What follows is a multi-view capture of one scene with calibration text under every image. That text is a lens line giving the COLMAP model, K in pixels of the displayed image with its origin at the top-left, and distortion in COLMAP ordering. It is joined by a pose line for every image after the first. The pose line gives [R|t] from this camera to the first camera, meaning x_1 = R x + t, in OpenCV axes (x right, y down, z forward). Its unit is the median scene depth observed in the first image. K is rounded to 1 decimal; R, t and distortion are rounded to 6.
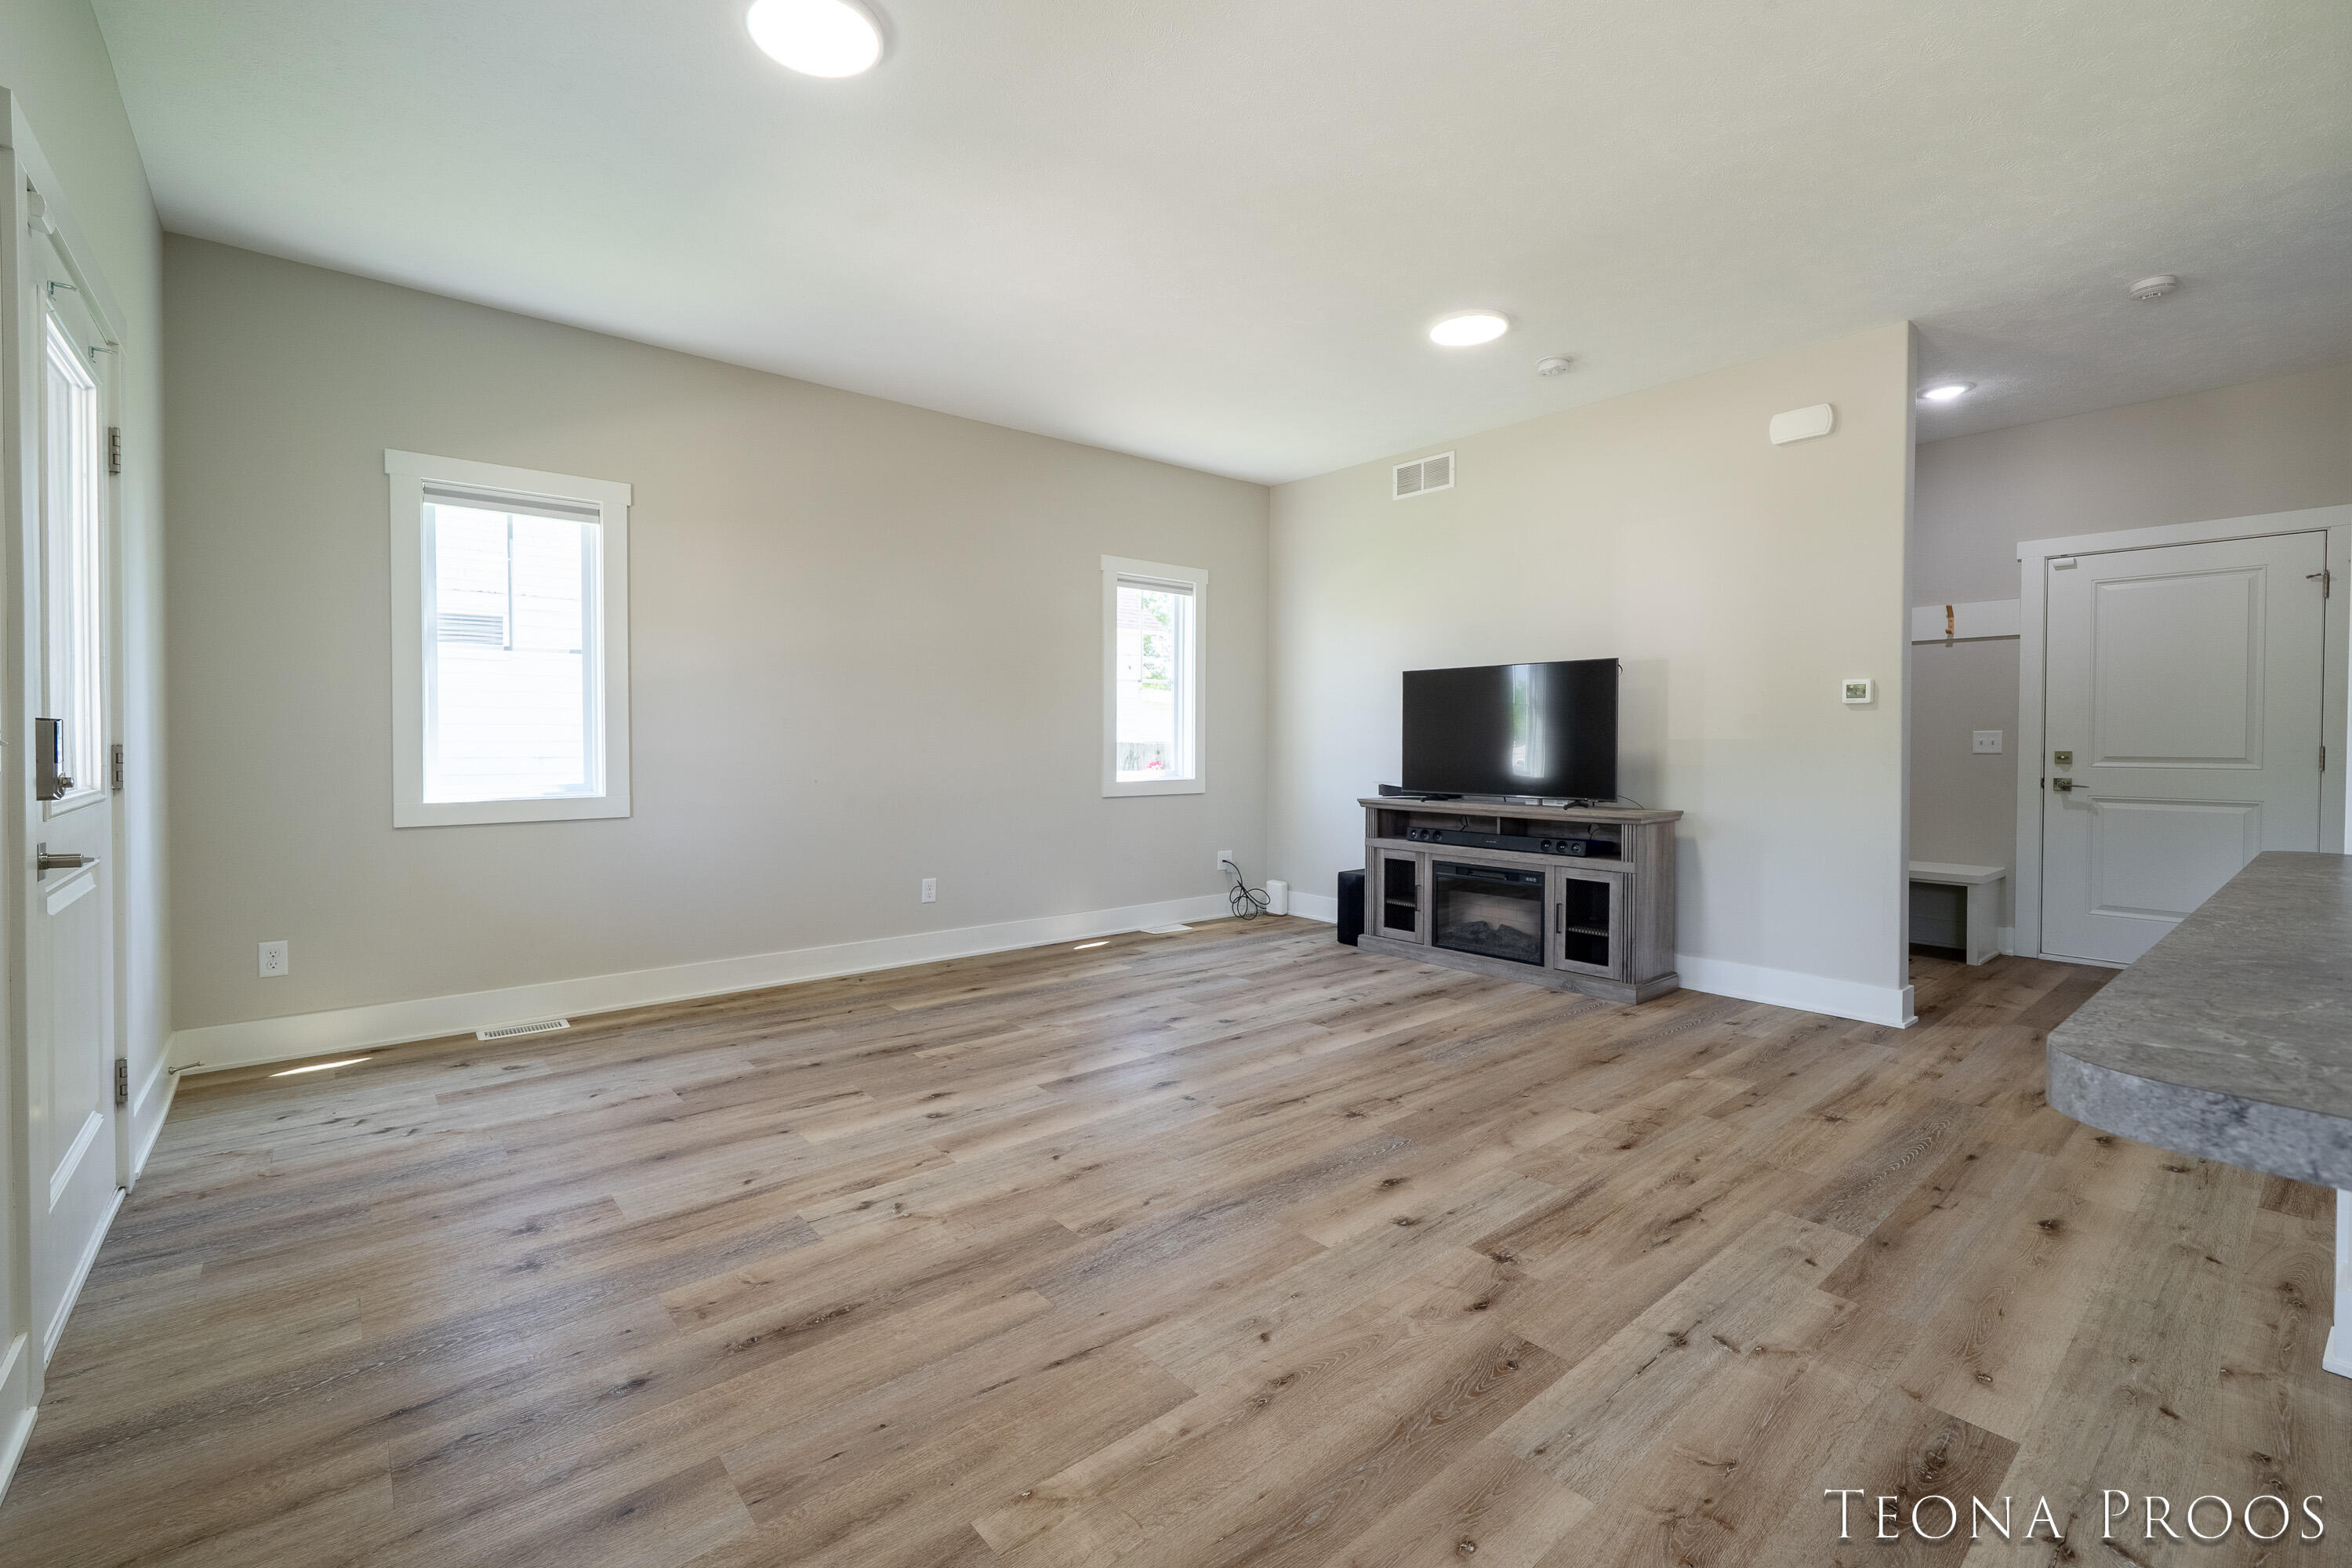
lens RADIAL K [[995.7, 0, 1109.7], [0, 995.7, 757.7], [0, 0, 1]] dist [0.002333, 0.000208]
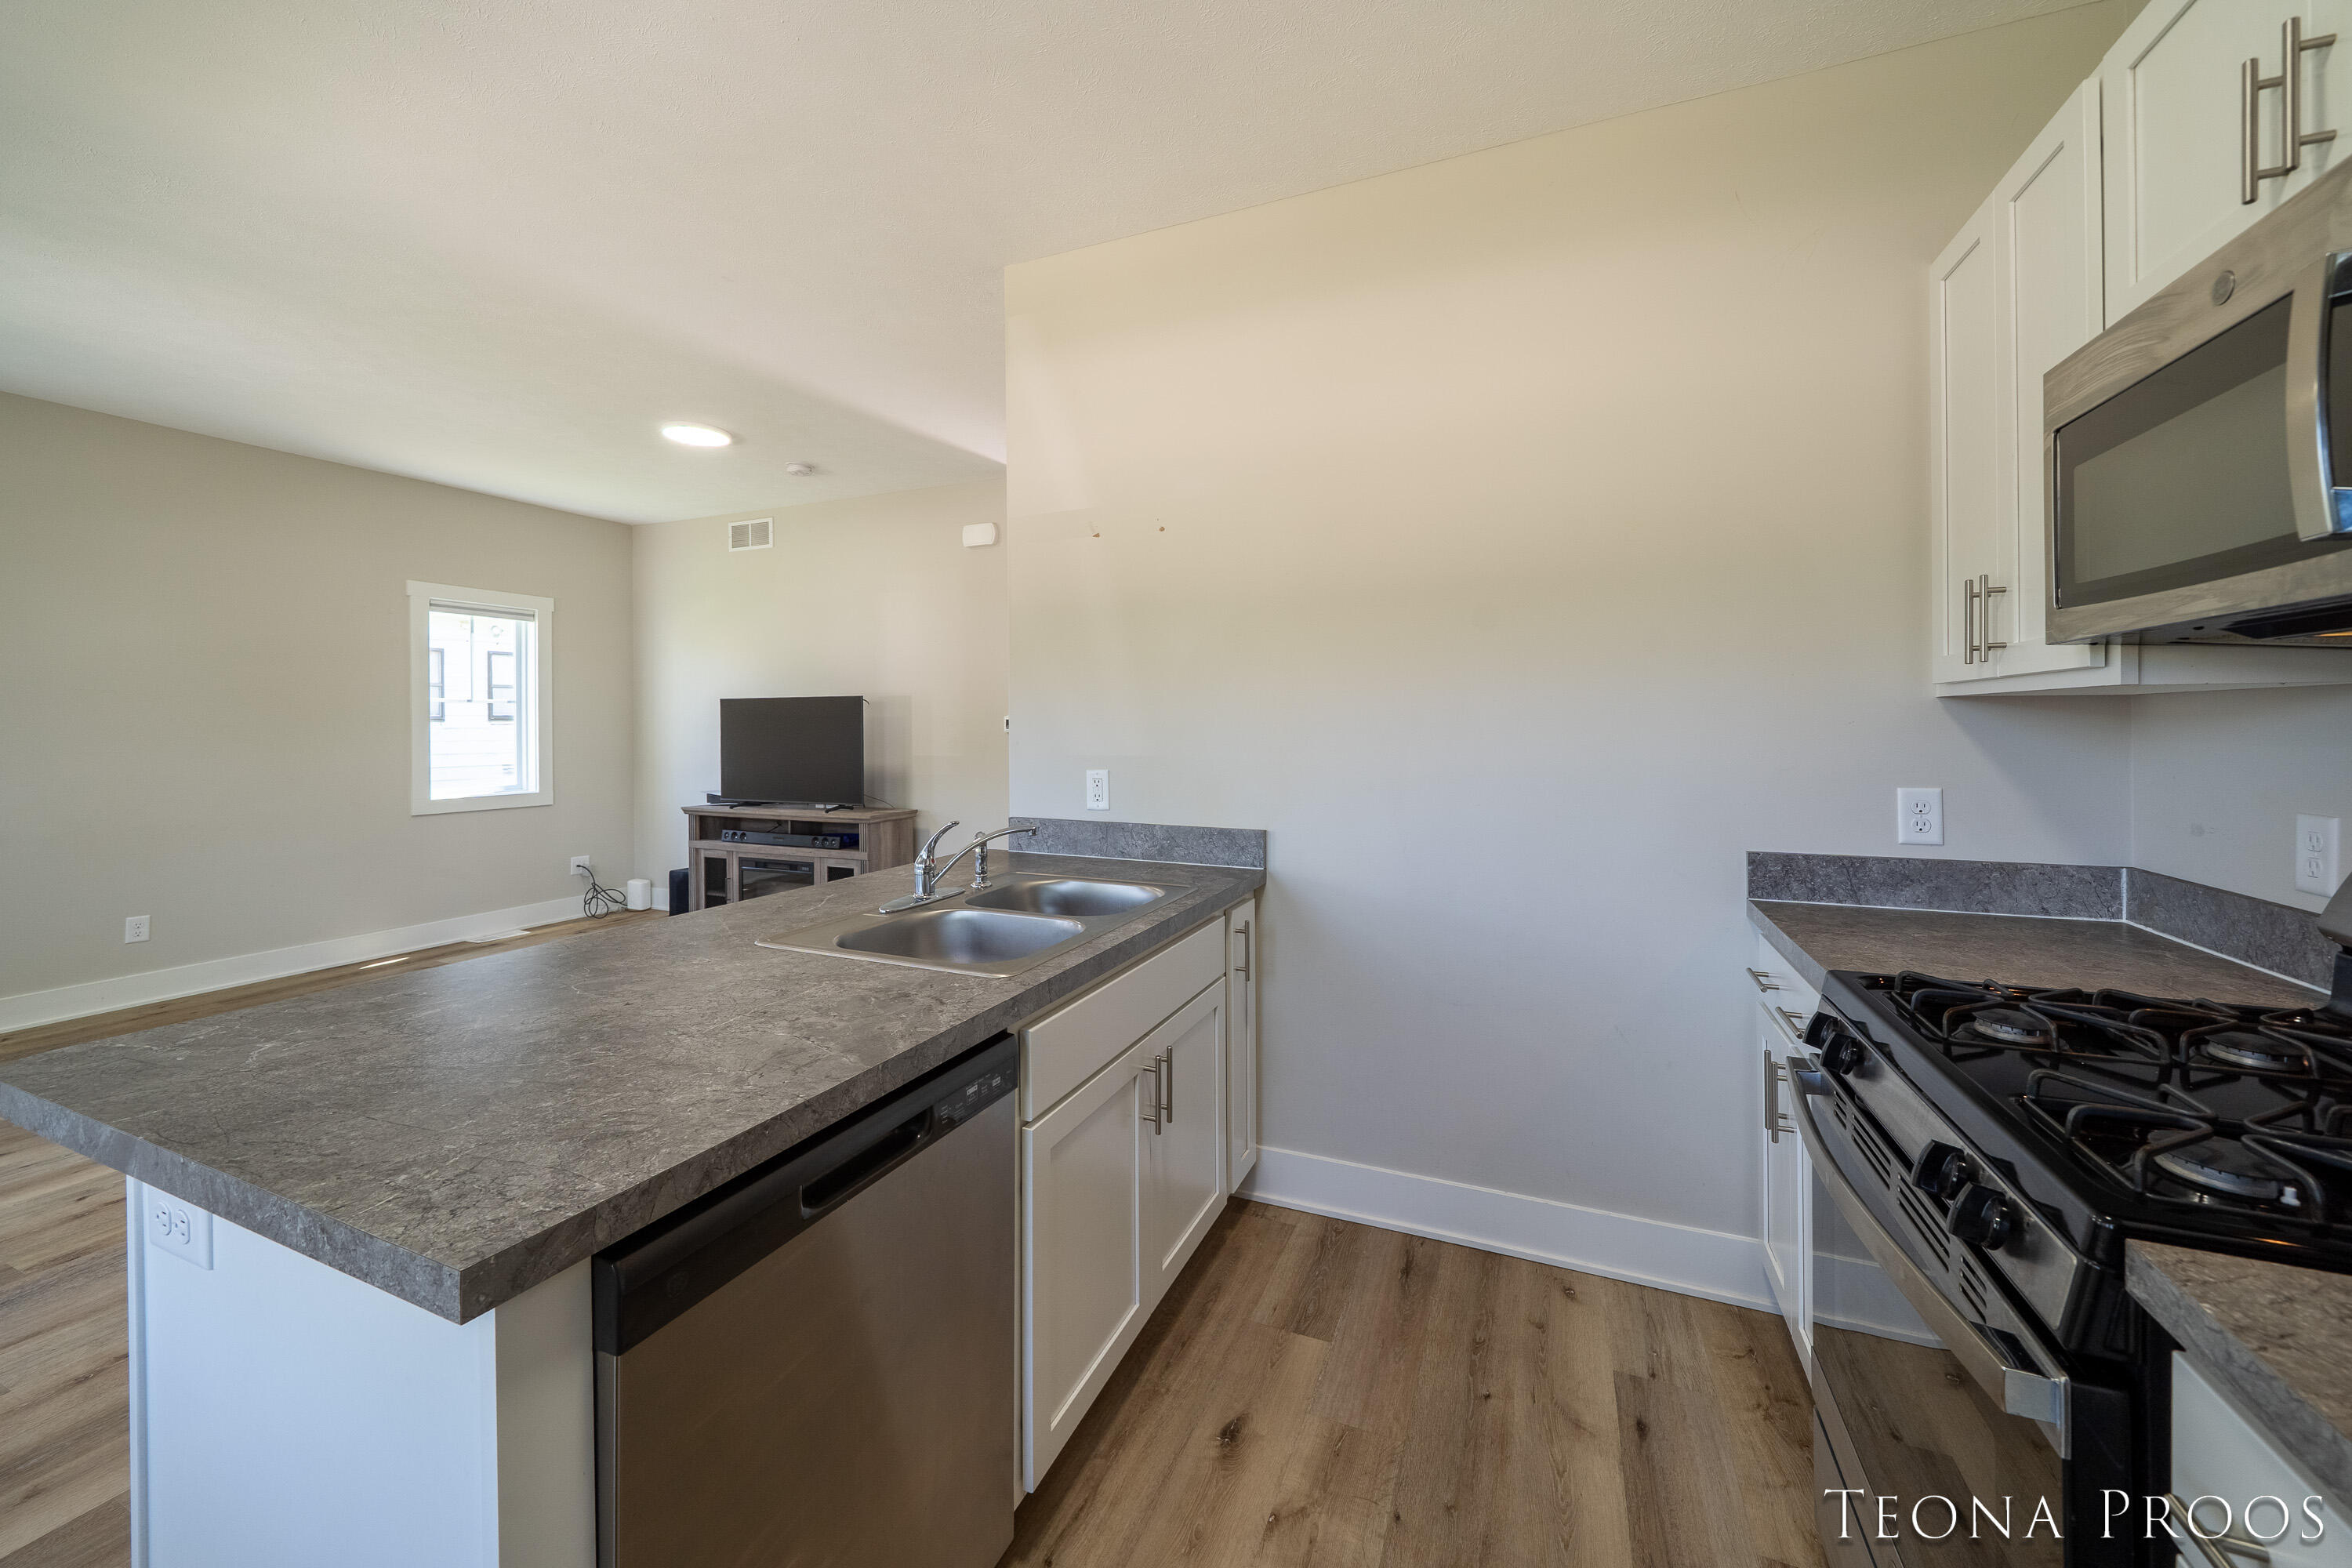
lens RADIAL K [[885.3, 0, 1152.6], [0, 885.3, 726.5], [0, 0, 1]] dist [0.000571, -0.000478]
pose [[0.882343, -0.003594, 0.470593, 0.389145], [0.010948, 0.999857, -0.012890, -0.052917], [-0.470479, 0.016526, 0.882256, -0.271769]]
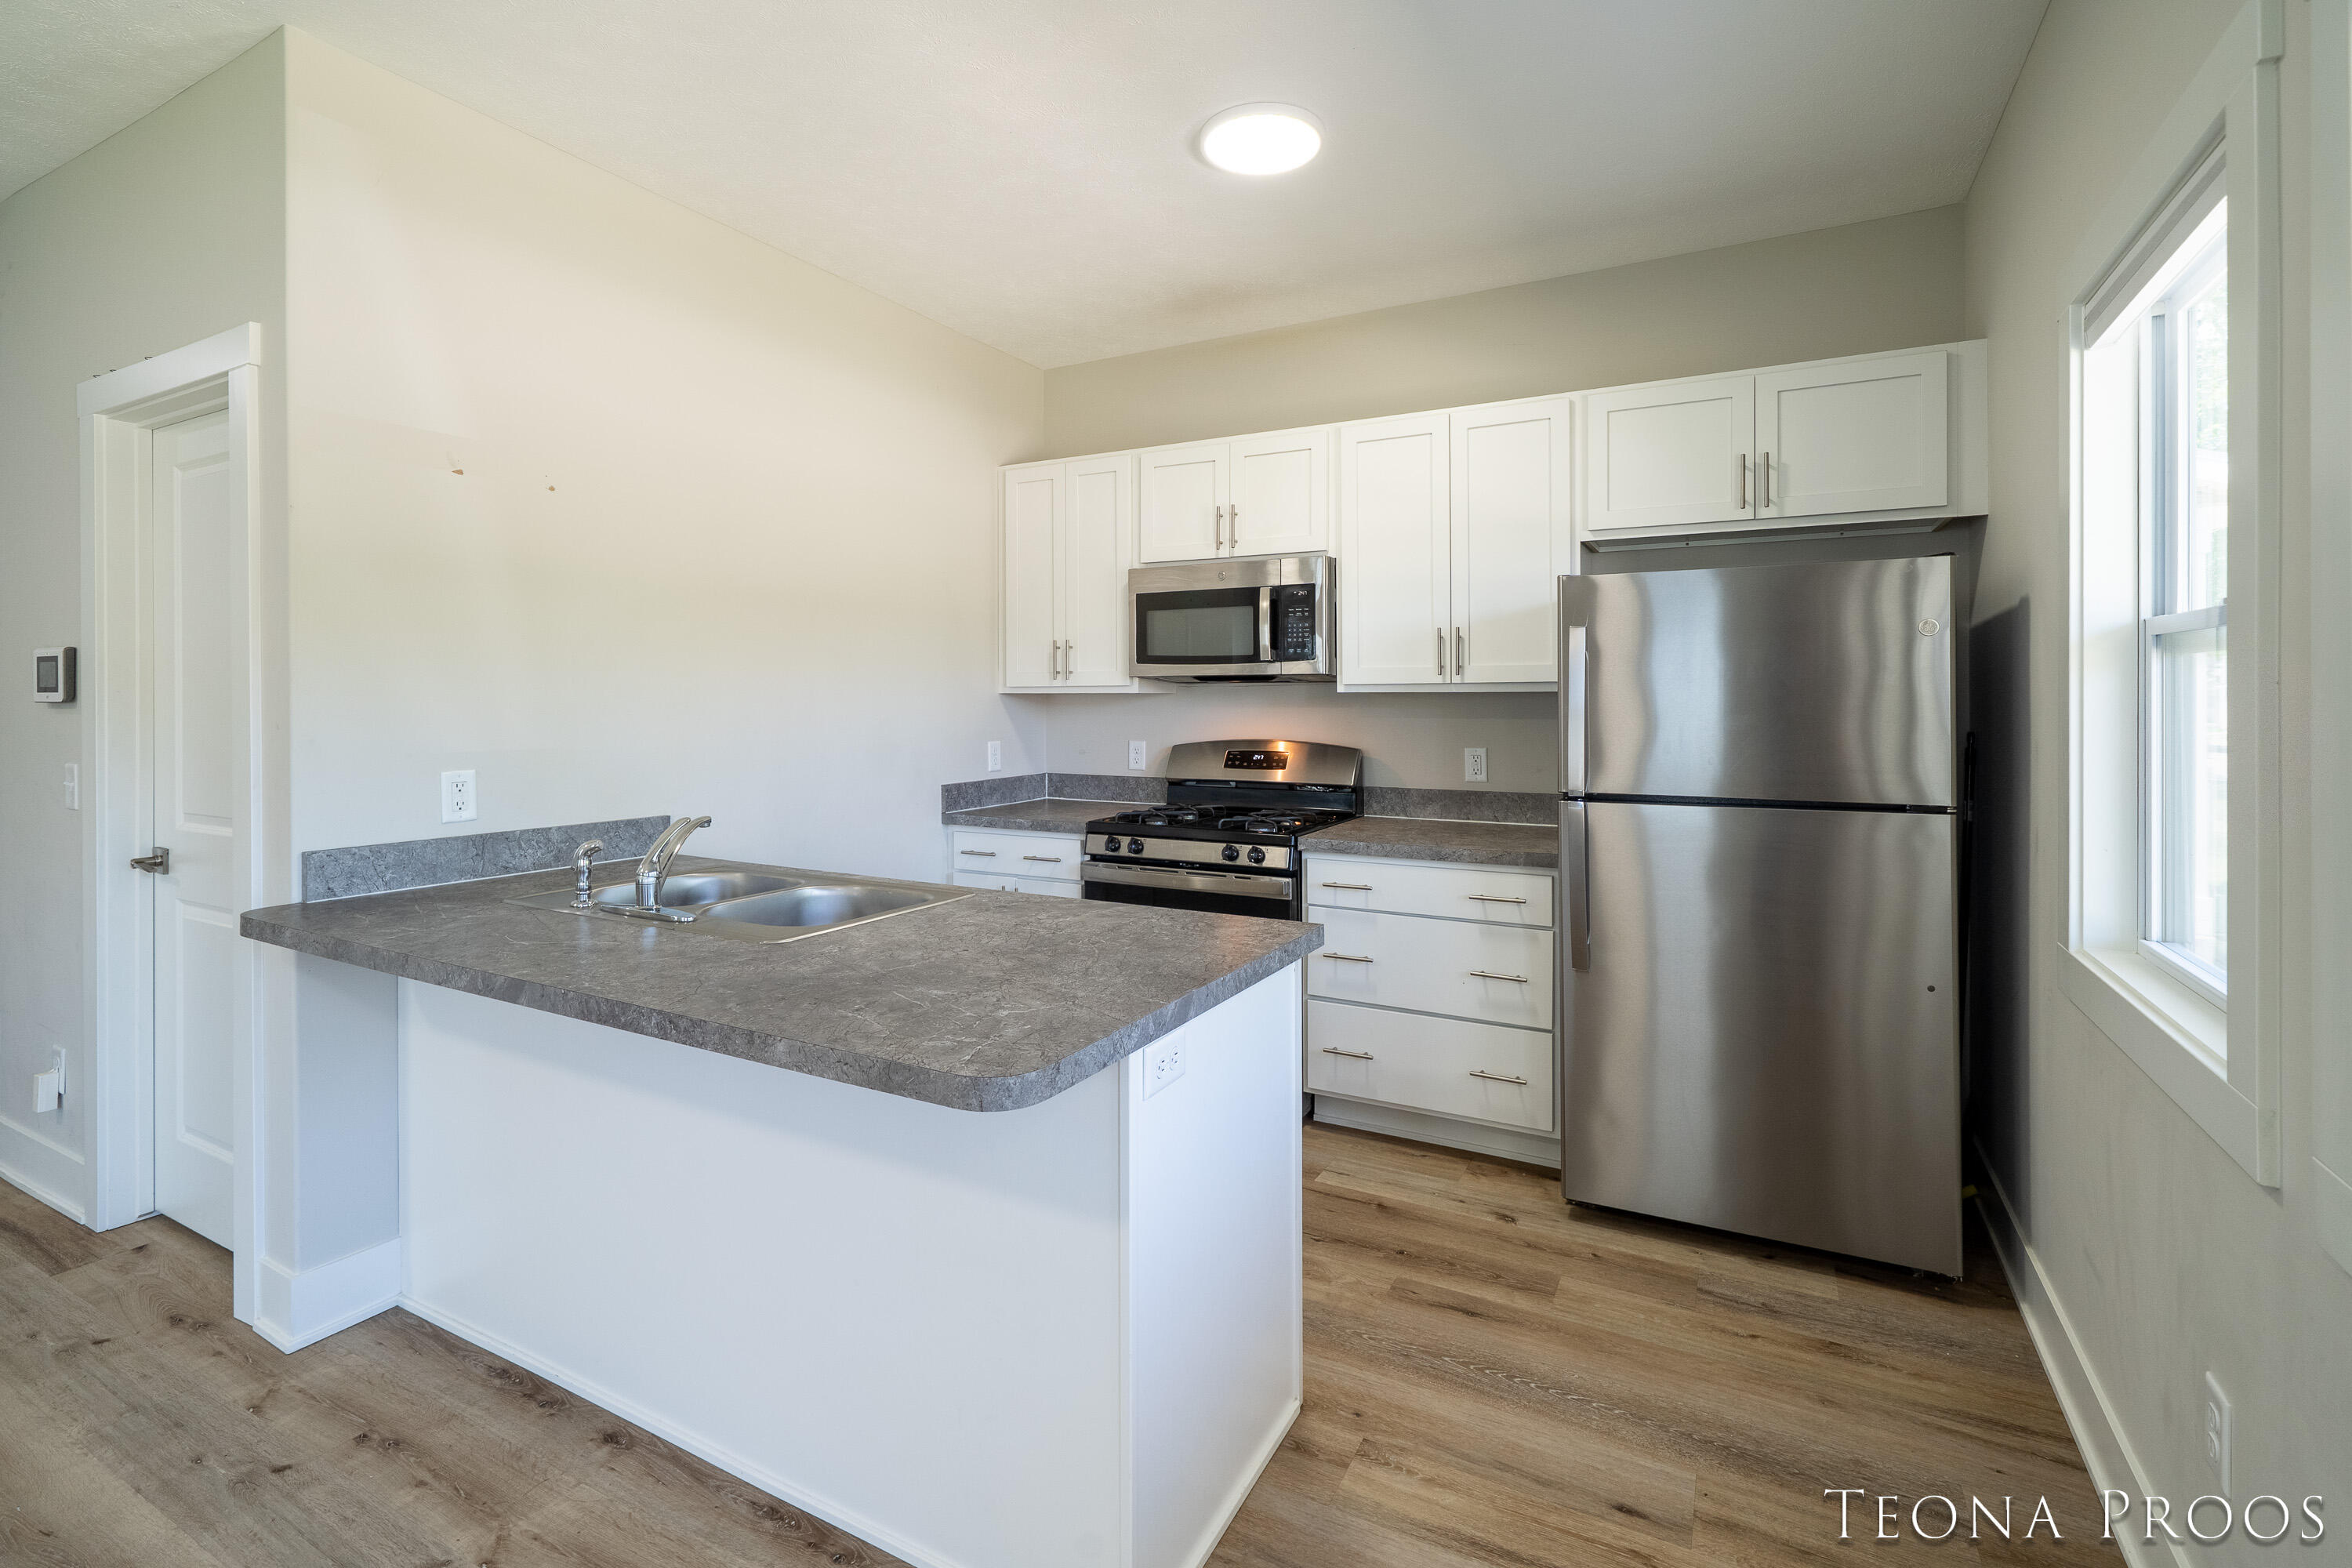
lens RADIAL K [[1039.0, 0, 1199.3], [0, 1039.0, 701.9], [0, 0, 1]] dist [0.002160, 0.000207]
pose [[-0.402103, -0.002326, 0.915592, -0.163357], [0.016822, 0.999809, 0.009928, -0.071806], [-0.915440, 0.019394, -0.401987, 0.272259]]
